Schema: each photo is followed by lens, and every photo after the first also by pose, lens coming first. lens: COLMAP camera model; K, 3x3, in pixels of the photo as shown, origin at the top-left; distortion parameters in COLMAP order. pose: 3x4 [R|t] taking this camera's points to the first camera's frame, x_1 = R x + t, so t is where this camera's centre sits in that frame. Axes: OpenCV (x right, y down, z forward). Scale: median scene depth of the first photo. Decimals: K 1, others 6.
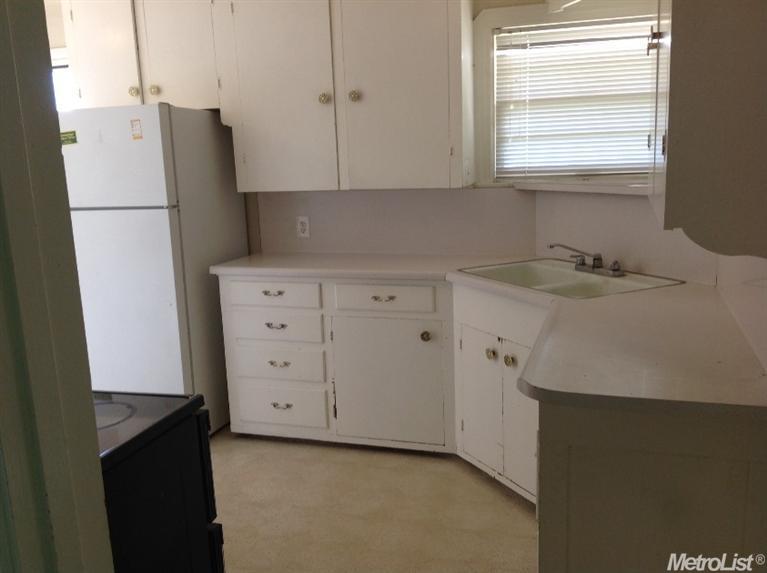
lens RADIAL K [[718.5, 0, 383.7], [0, 718.5, 290.5], [0, 0, 1]] dist [-0.026057, 0.000000]
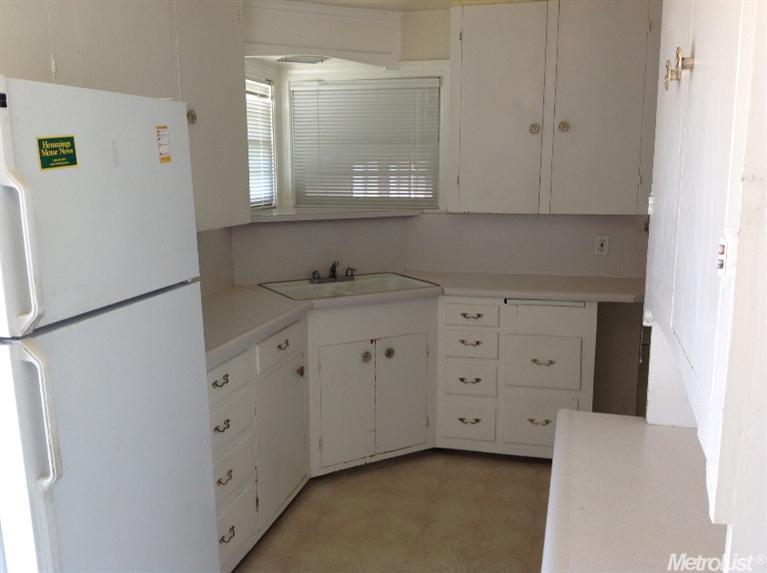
lens RADIAL K [[718.5, 0, 384.2], [0, 718.5, 285.0], [0, 0, 1]] dist [-0.026057, 0.000000]
pose [[-0.019664, -0.136750, 0.990410, -0.896366], [0.193398, 0.971372, 0.137961, -0.164002], [-0.980923, 0.194257, 0.007346, 0.852003]]
